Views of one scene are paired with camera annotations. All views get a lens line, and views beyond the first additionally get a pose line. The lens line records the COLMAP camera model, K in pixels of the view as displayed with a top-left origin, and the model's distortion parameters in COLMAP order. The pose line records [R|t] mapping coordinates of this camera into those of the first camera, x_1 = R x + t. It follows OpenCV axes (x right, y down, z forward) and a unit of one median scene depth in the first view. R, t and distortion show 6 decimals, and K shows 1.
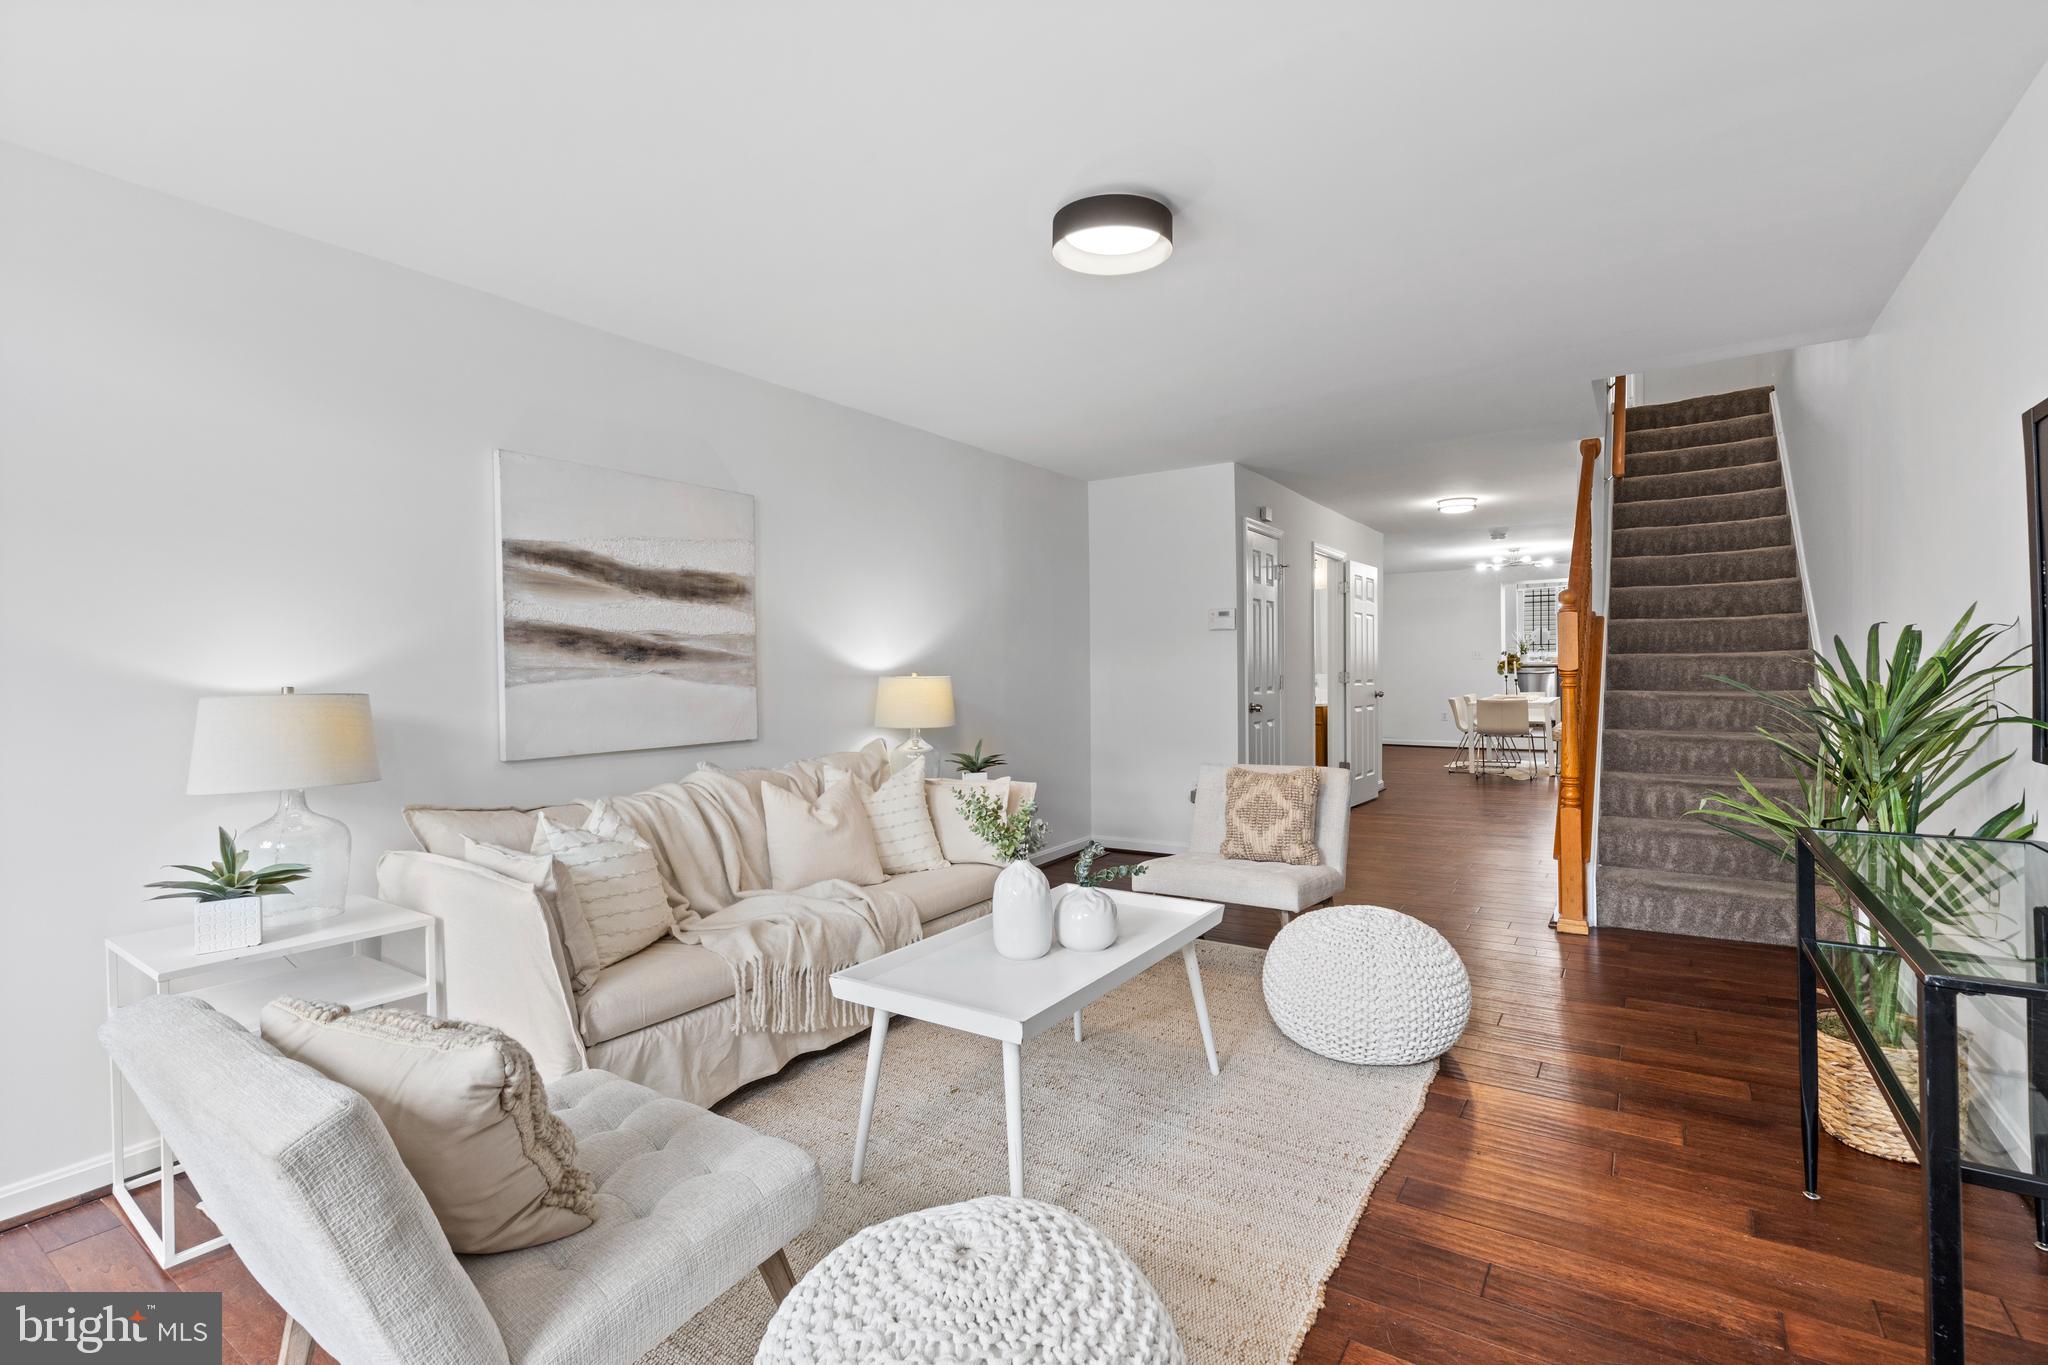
lens RADIAL K [[932.6, 0, 1020.2], [0, 932.6, 672.4], [0, 0, 1]] dist [-0.005679, -0.000320]
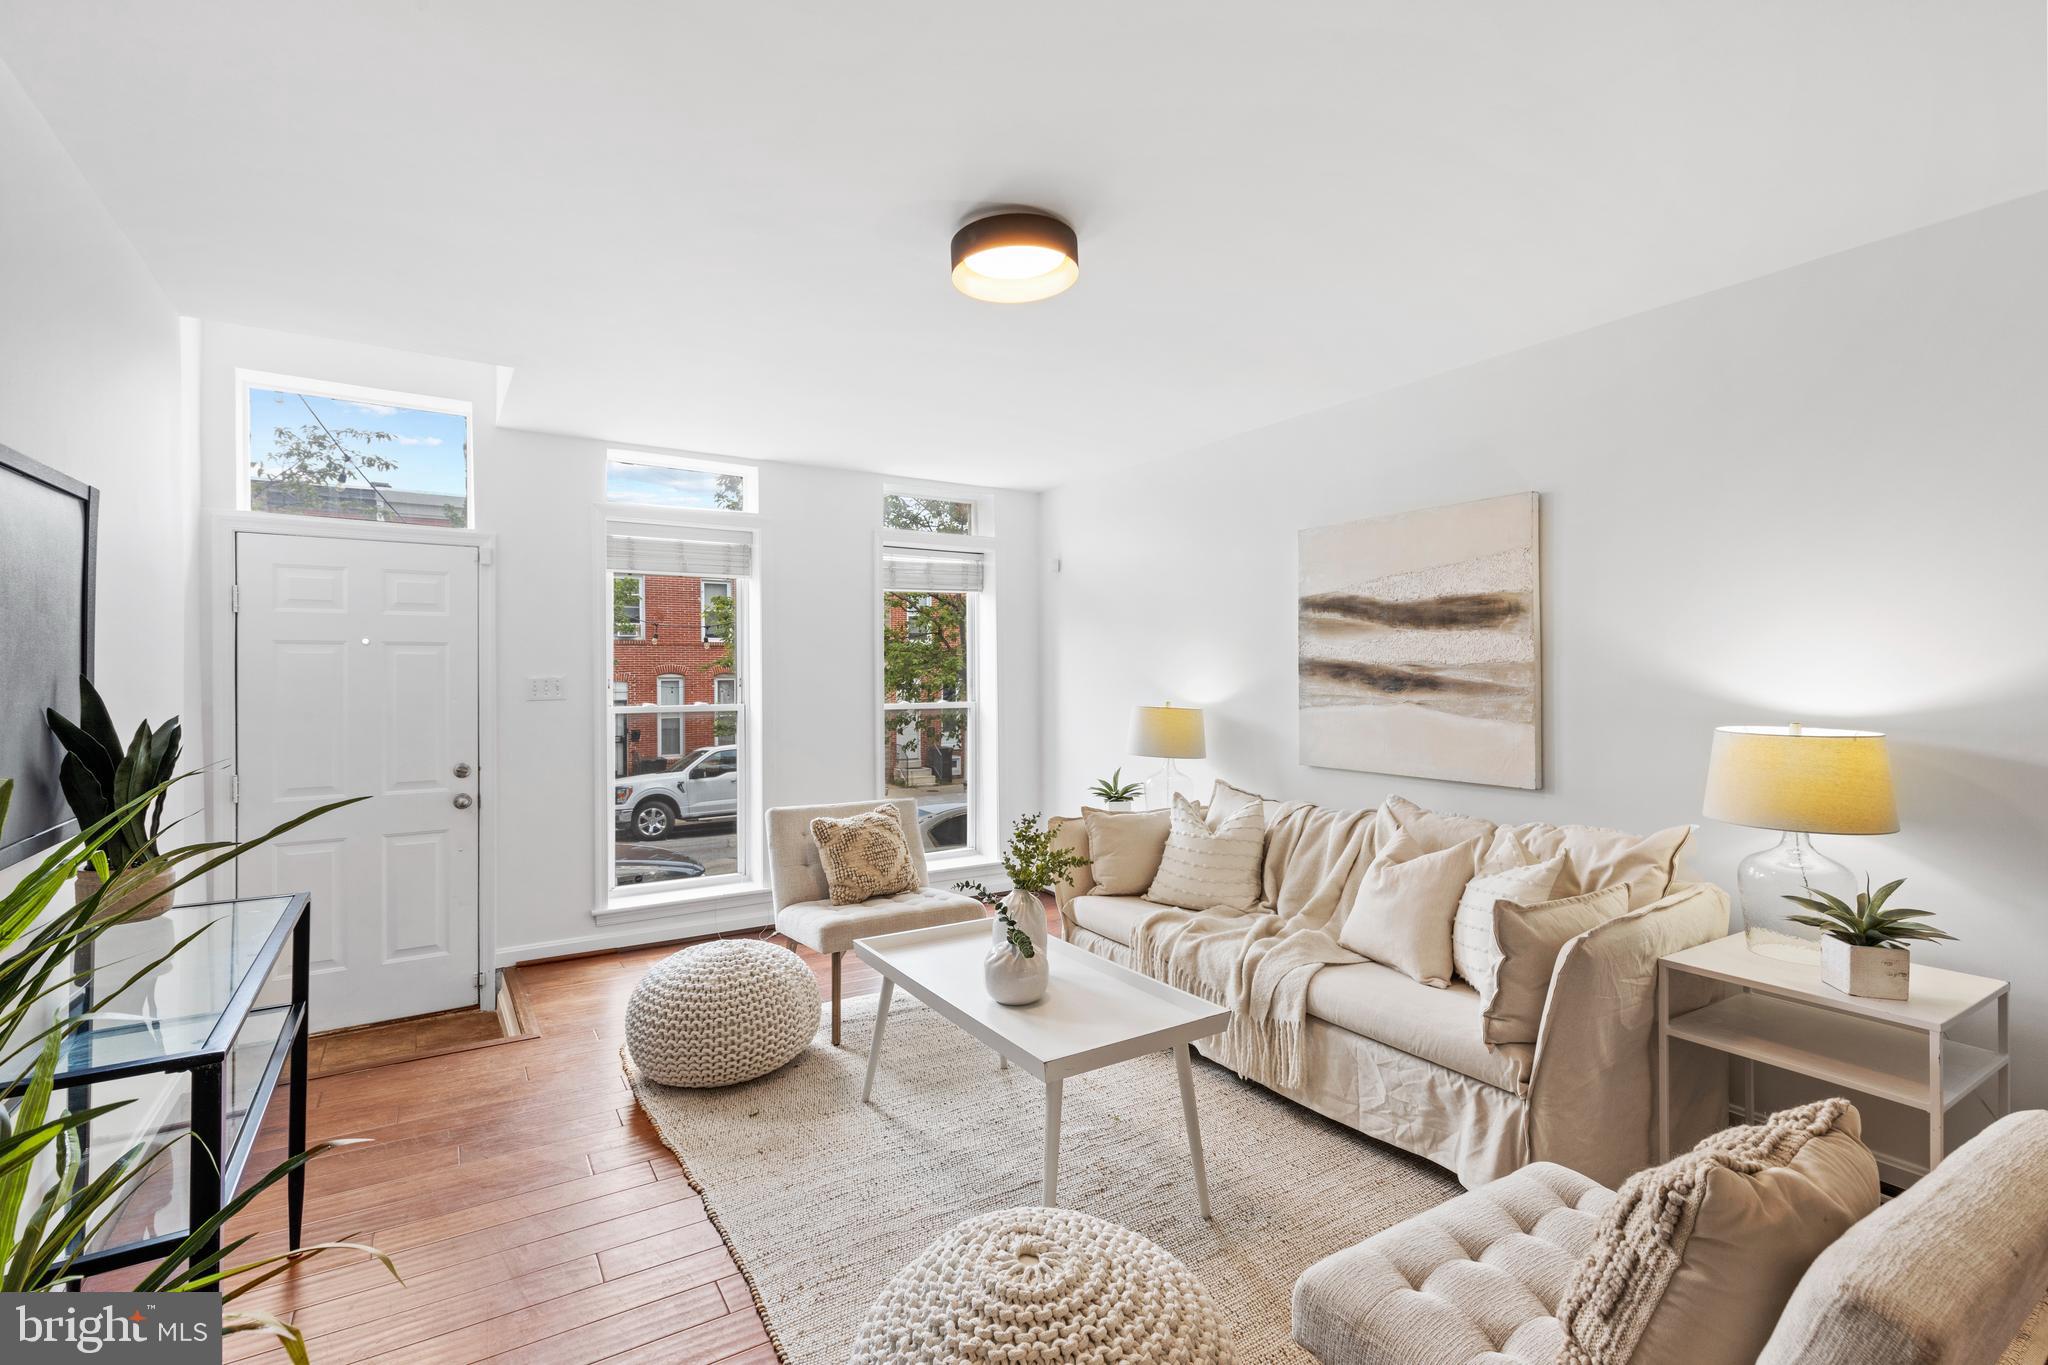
lens RADIAL K [[932.6, 0, 1021.5], [0, 932.6, 676.8], [0, 0, 1]] dist [-0.005679, -0.000320]
pose [[-0.413540, 0.010346, -0.910427, 0.735311], [-0.005464, 0.999889, 0.013844, -0.040972], [0.910470, 0.010700, -0.413438, 1.059441]]
